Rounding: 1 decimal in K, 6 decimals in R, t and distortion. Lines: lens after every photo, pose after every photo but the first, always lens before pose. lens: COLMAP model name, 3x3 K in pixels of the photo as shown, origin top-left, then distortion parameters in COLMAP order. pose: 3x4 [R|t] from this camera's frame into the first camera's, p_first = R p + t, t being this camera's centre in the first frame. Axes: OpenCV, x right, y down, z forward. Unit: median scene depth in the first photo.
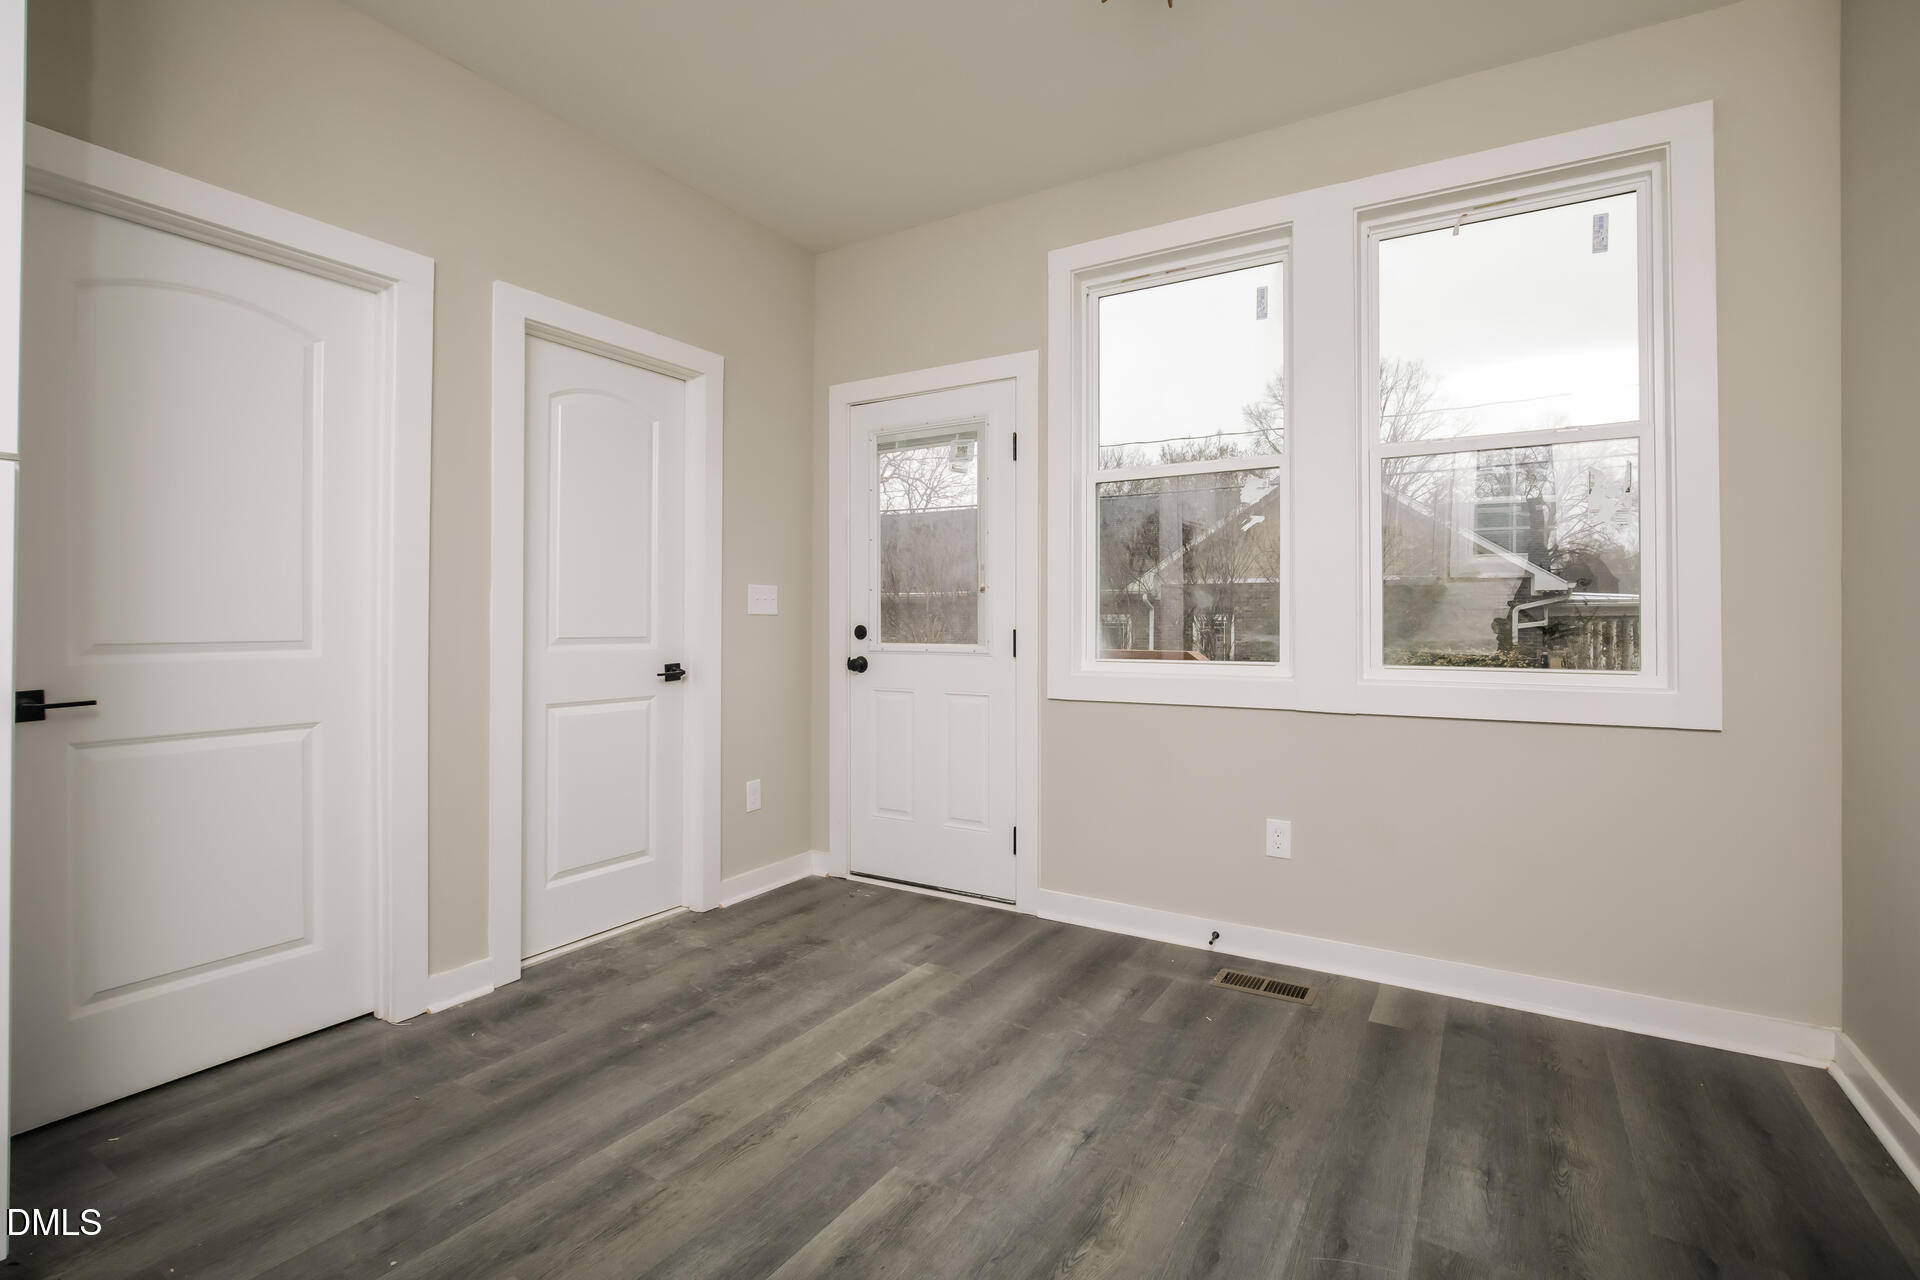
lens RADIAL K [[882.3, 0, 961.8], [0, 882.3, 614.6], [0, 0, 1]] dist [0.001770, 0.000791]
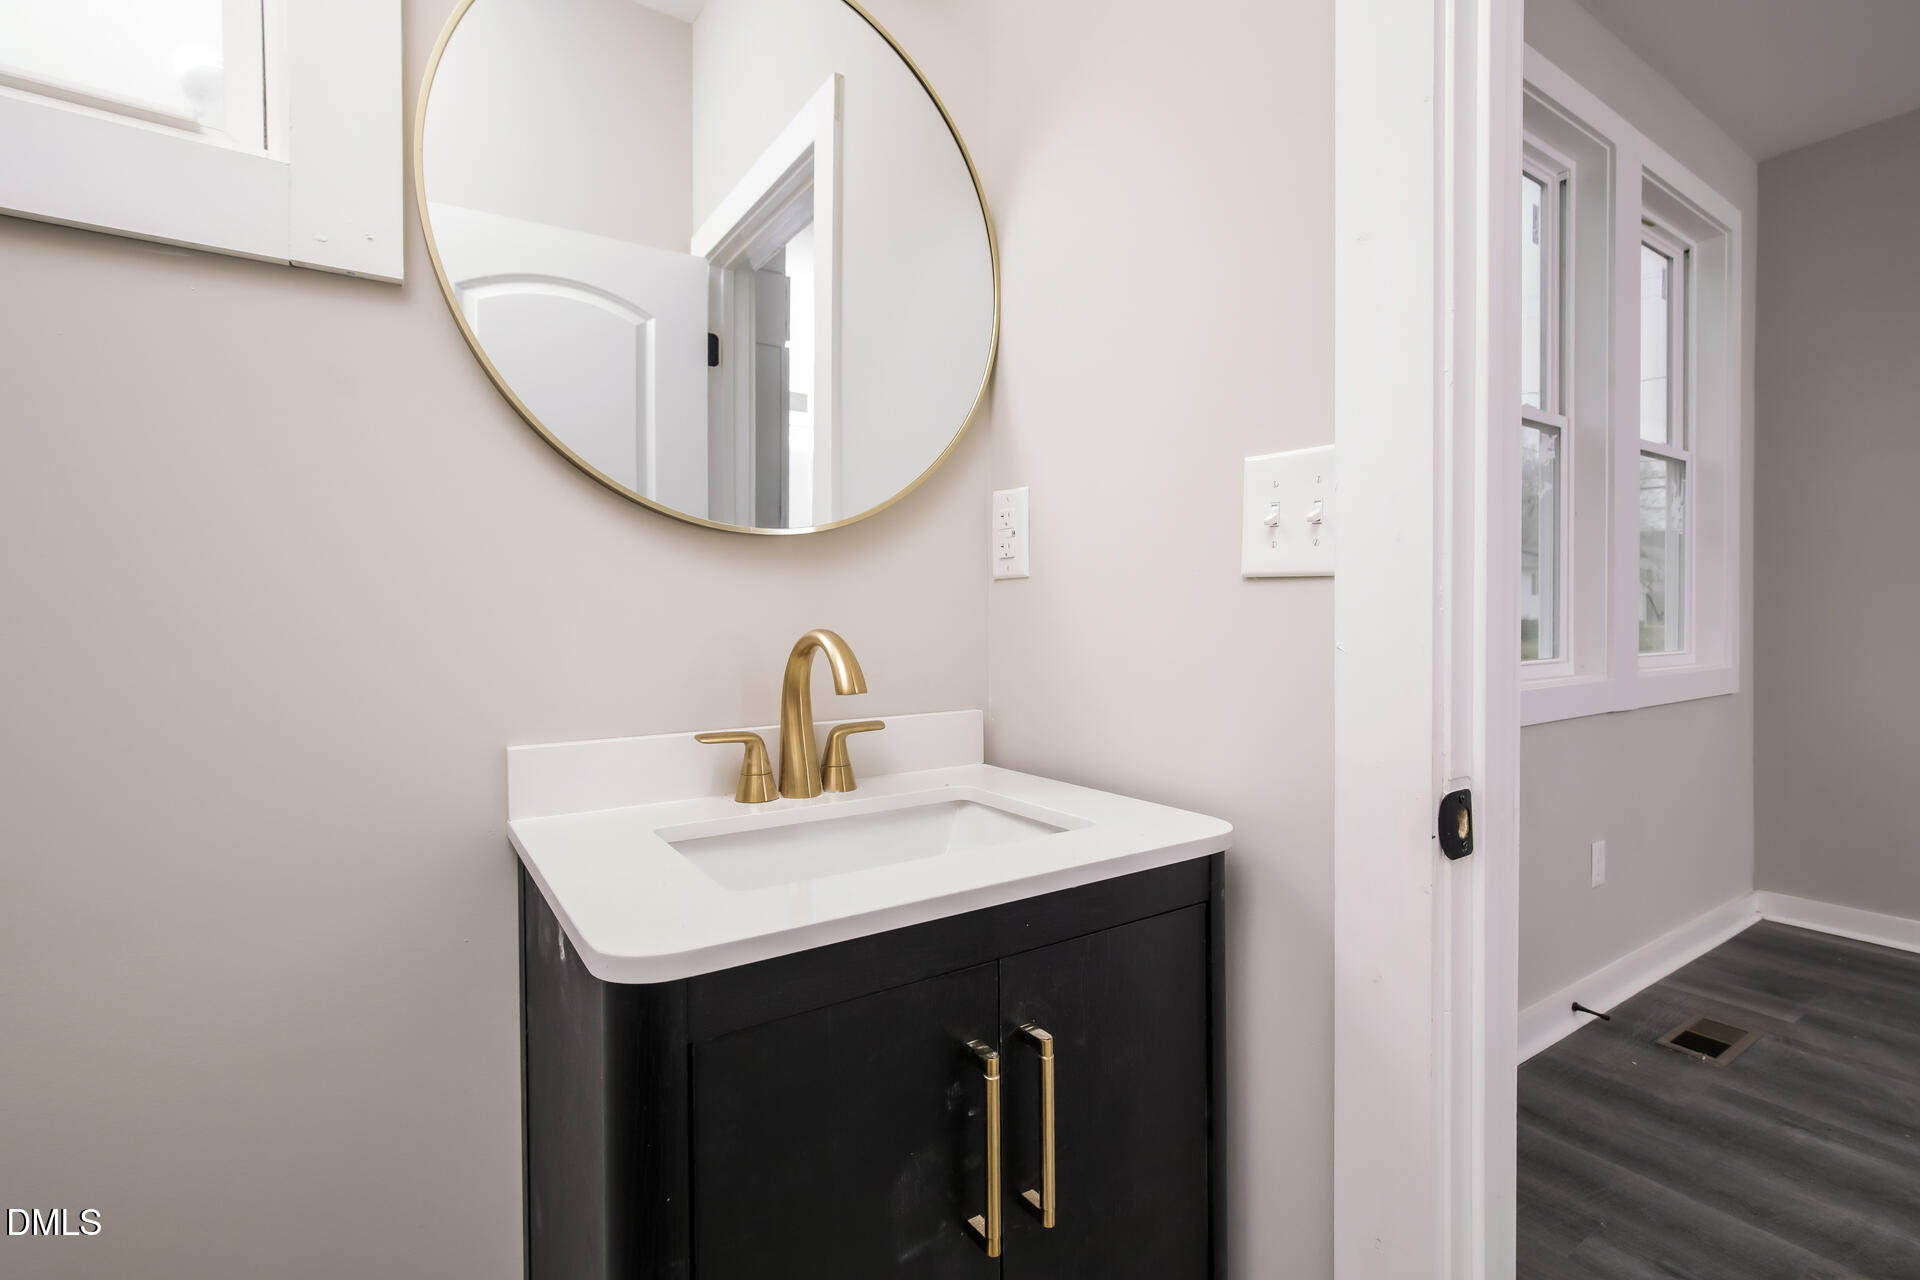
lens RADIAL K [[882.3, 0, 961.8], [0, 882.3, 614.6], [0, 0, 1]] dist [0.001770, 0.000791]
pose [[0.420190, -0.007249, 0.907407, -0.640923], [-0.013640, 0.999805, 0.014303, 0.003038], [-0.907334, -0.018387, 0.420009, 1.124300]]
